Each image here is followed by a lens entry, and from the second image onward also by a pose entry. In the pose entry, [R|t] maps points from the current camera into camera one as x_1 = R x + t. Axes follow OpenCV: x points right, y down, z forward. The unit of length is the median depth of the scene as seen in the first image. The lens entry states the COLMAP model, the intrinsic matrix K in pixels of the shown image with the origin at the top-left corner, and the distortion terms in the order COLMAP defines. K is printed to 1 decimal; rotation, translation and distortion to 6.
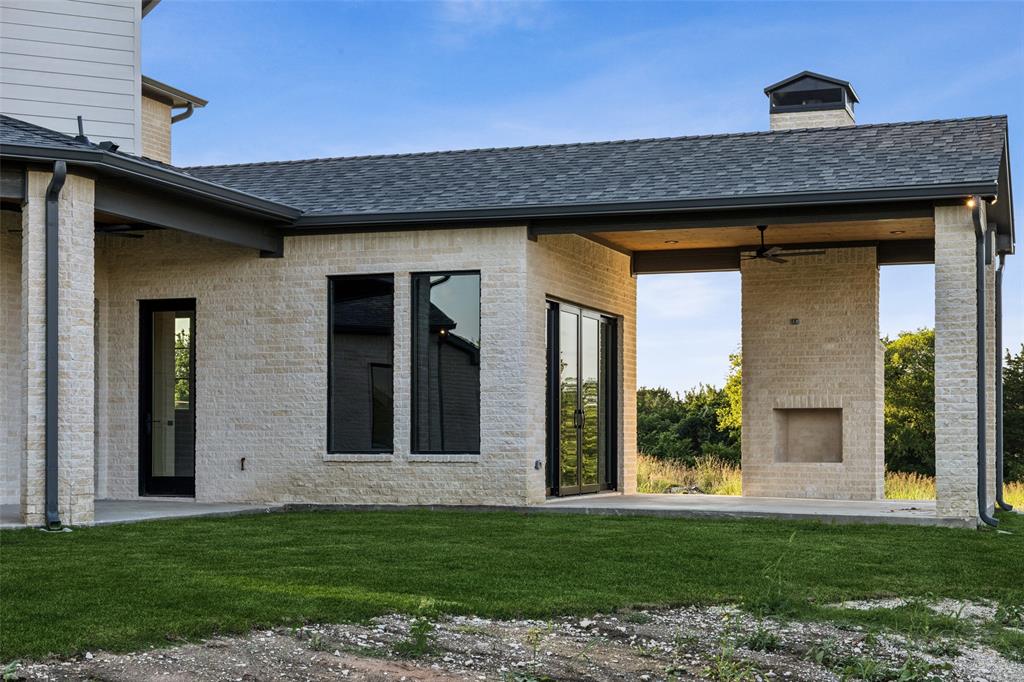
lens RADIAL K [[1556.7, 0, 512.0], [0, 1556.7, 341.0], [0, 0, 1]] dist [0.125599, 0.031490]
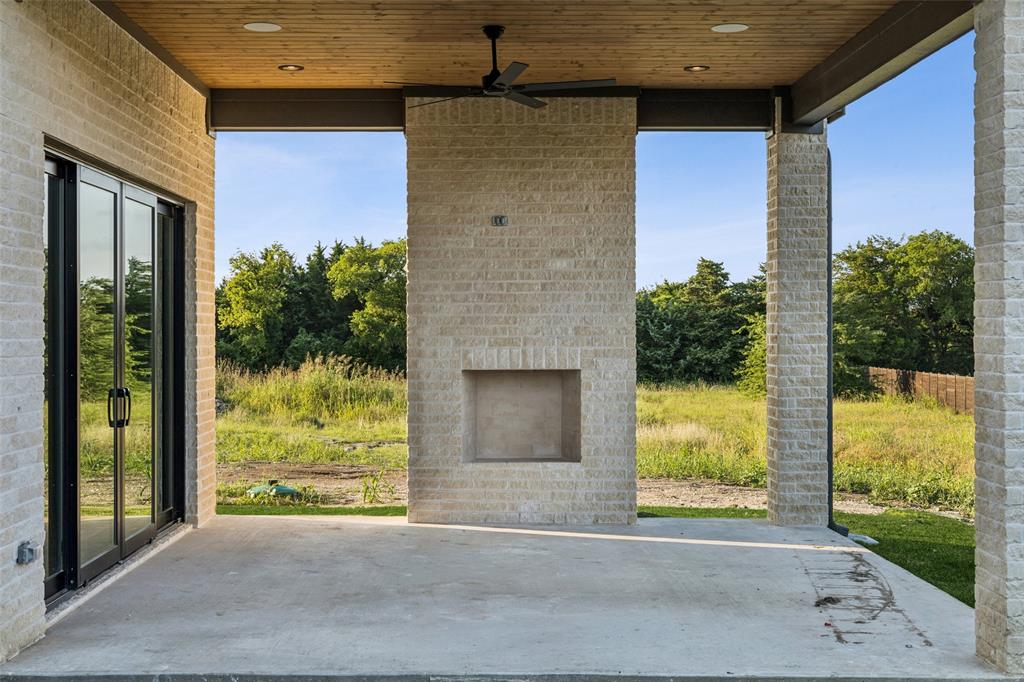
lens RADIAL K [[1311.7, 0, 512.0], [0, 1311.7, 341.0], [0, 0, 1]] dist [0.010286, 0.010960]
pose [[0.935788, -0.005894, 0.352514, 0.012768], [-0.019569, 0.997451, 0.068623, -0.001416], [-0.352019, -0.071115, 0.933287, 0.549514]]
